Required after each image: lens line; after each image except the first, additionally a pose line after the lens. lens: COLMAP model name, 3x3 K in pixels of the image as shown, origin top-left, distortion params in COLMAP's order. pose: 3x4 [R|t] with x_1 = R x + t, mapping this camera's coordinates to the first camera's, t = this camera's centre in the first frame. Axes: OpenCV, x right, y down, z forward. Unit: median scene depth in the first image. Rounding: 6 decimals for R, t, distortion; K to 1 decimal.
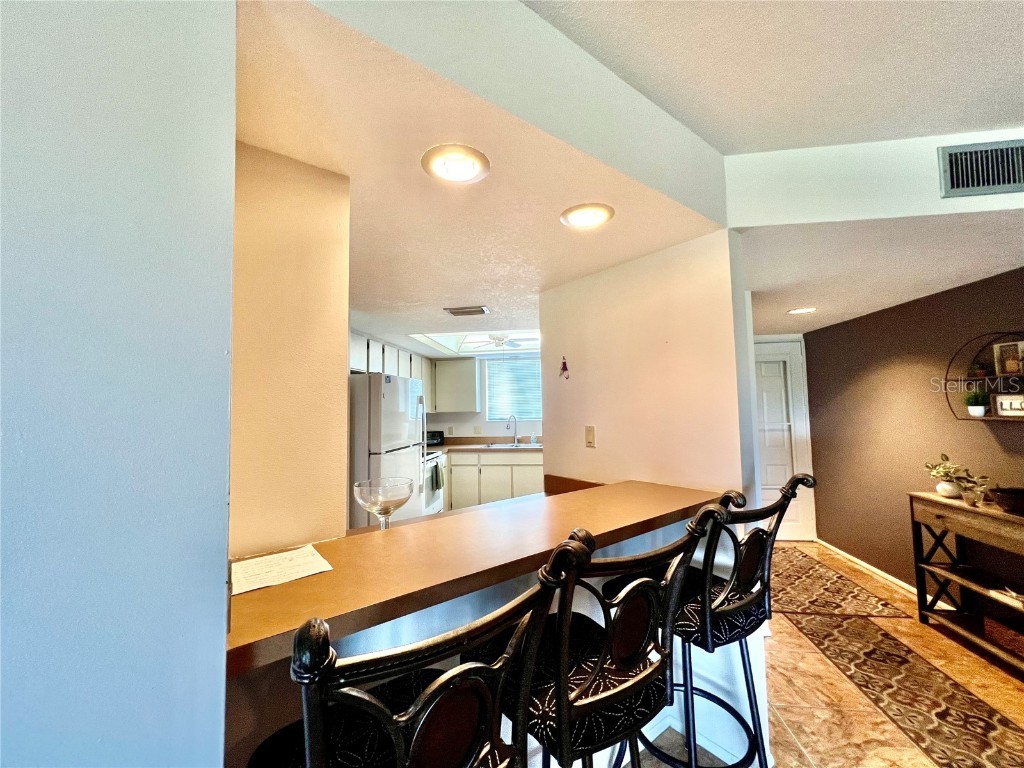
lens RADIAL K [[409.1, 0, 510.1], [0, 409.1, 384.0], [0, 0, 1]] dist [-0.001597, 0.000535]
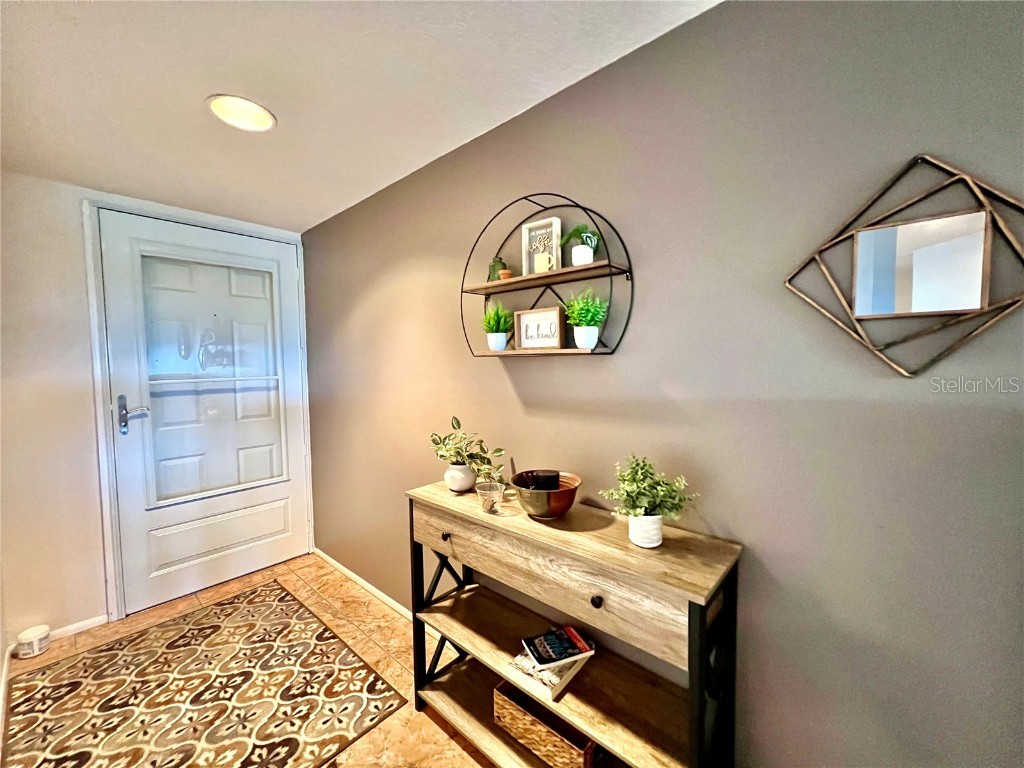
lens RADIAL K [[409.1, 0, 509.9], [0, 409.1, 382.4], [0, 0, 1]] dist [-0.001597, 0.000535]
pose [[0.570249, -0.028911, 0.820963, 0.634957], [-0.044851, 0.996794, 0.066257, 0.080821], [-0.820246, -0.074604, 0.567124, 0.614880]]
